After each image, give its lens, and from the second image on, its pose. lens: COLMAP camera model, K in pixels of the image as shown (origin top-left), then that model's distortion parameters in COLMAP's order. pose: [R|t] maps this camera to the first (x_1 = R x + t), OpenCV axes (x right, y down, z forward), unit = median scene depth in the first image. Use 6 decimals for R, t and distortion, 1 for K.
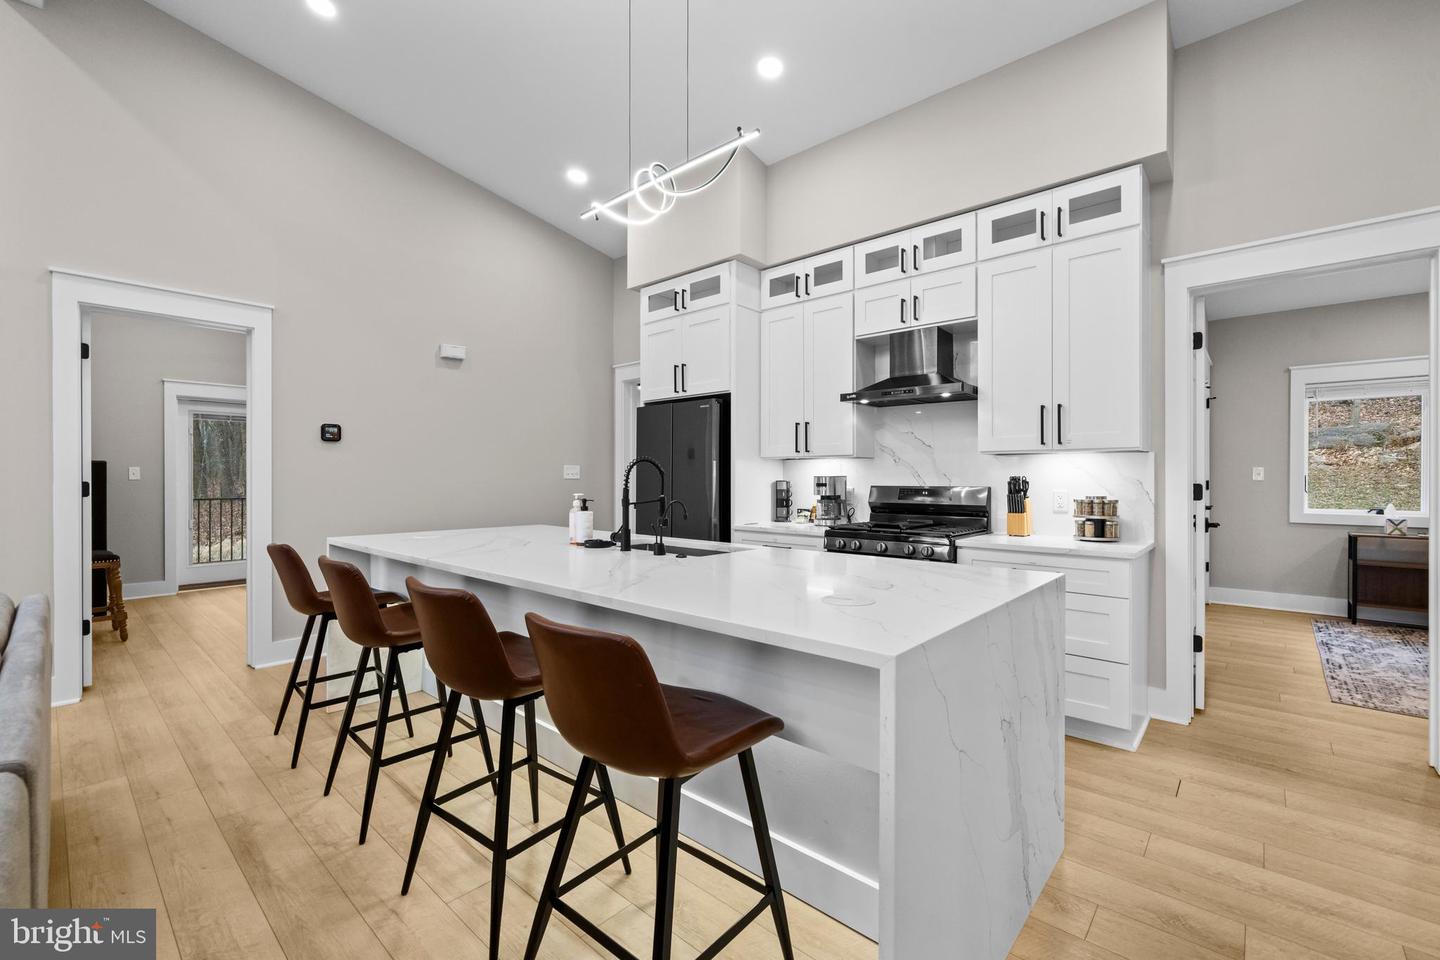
lens RADIAL K [[612.7, 0, 715.8], [0, 612.7, 479.0], [0, 0, 1]] dist [-0.001860, 0.000770]
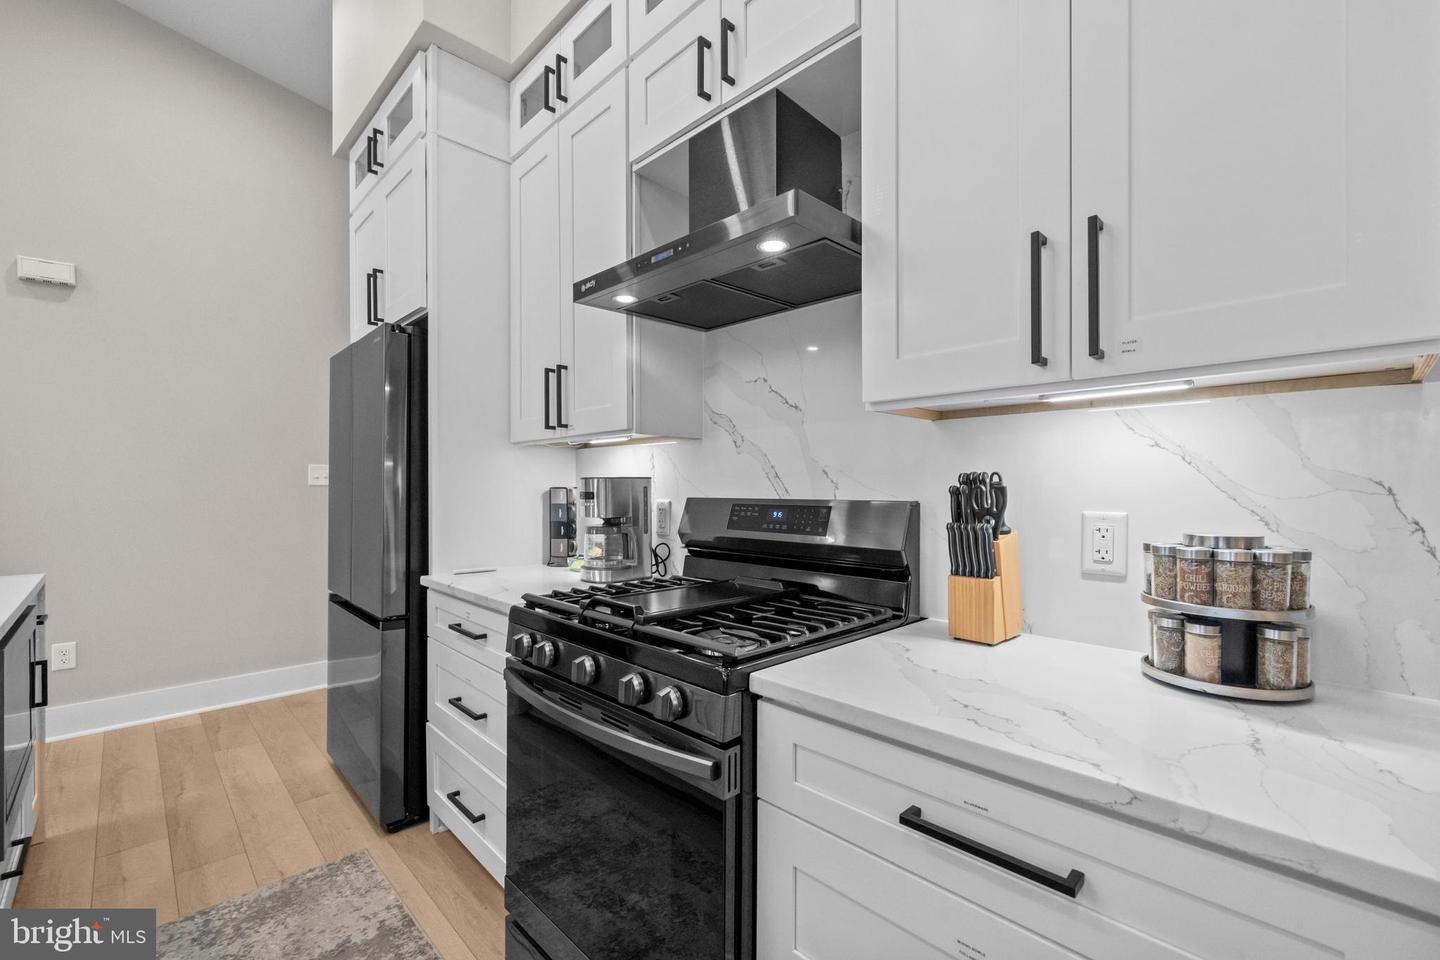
lens RADIAL K [[612.7, 0, 720.1], [0, 612.7, 491.6], [0, 0, 1]] dist [-0.001860, 0.000770]
pose [[0.997611, -0.001255, -0.069067, 0.352256], [0.001792, 0.999969, 0.007723, 0.003415], [0.069055, -0.007828, 0.997582, 0.608041]]
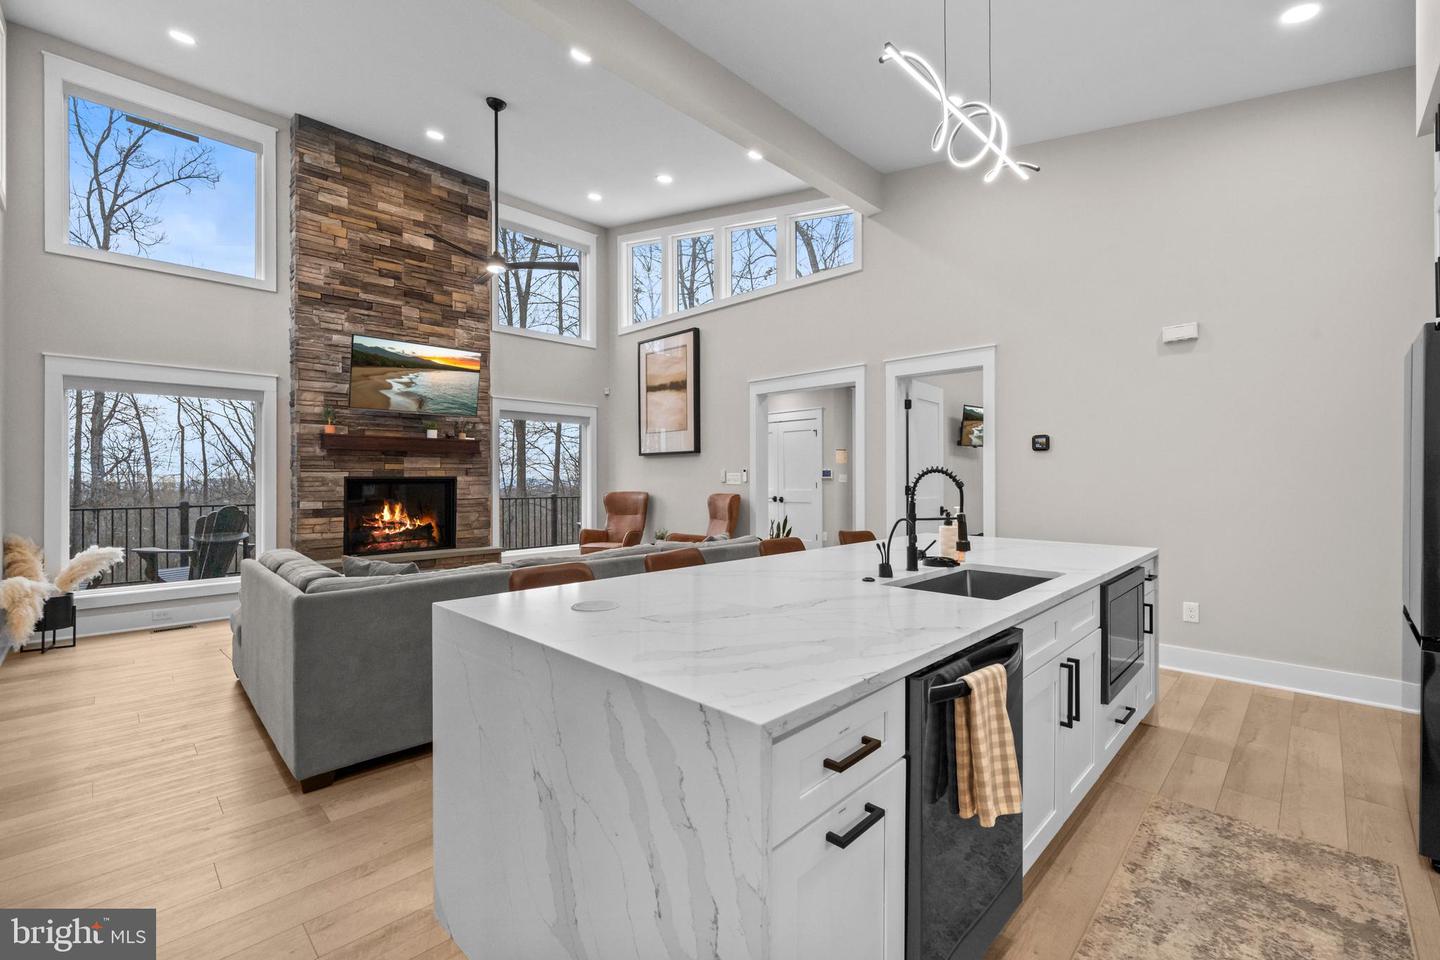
lens RADIAL K [[612.7, 0, 716.7], [0, 612.7, 475.6], [0, 0, 1]] dist [-0.001860, 0.000770]
pose [[-0.049955, -0.004801, -0.998740, 0.575816], [0.001391, 0.999987, -0.004876, -0.014993], [0.998751, -0.001633, -0.049948, 0.558041]]
